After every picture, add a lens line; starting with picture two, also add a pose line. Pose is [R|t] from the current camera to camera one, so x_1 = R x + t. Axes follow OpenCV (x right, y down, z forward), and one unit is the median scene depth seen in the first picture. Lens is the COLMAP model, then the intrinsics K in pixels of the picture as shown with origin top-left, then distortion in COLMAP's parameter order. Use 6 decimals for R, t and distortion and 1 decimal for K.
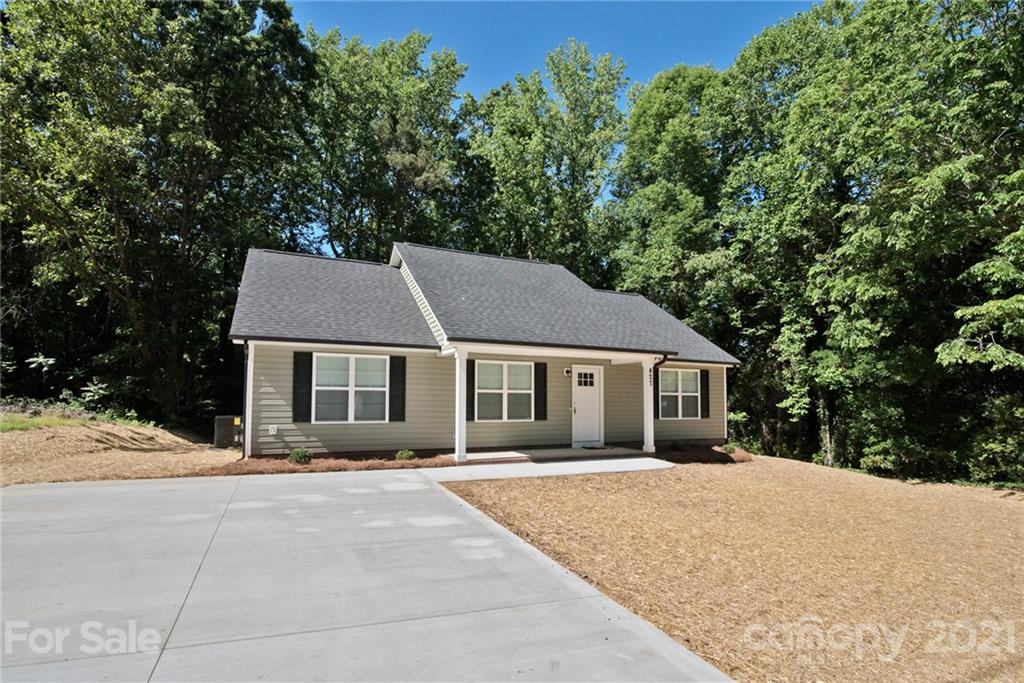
lens RADIAL K [[481.9, 0, 510.3], [0, 481.9, 381.1], [0, 0, 1]] dist [-0.021926, 0.000069]
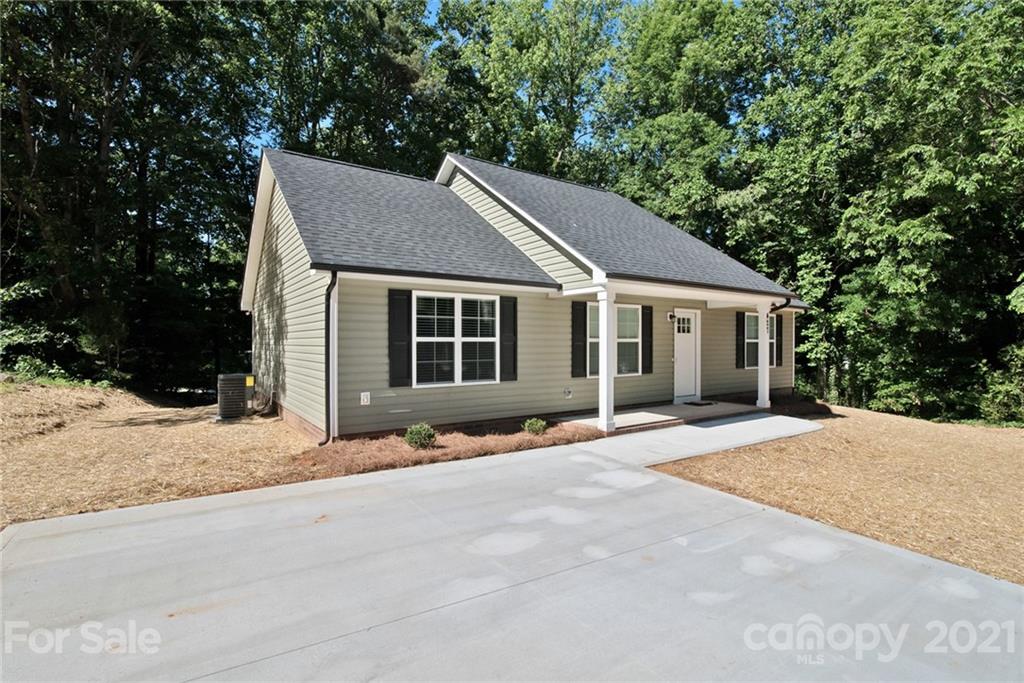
lens RADIAL K [[485.4, 0, 513.7], [0, 485.4, 346.5], [0, 0, 1]] dist [-0.021061, -0.000183]
pose [[0.983710, -0.007081, 0.179621, -0.319213], [-0.002192, 0.998677, 0.051373, -0.010145], [-0.179747, -0.050930, 0.982394, 0.202513]]
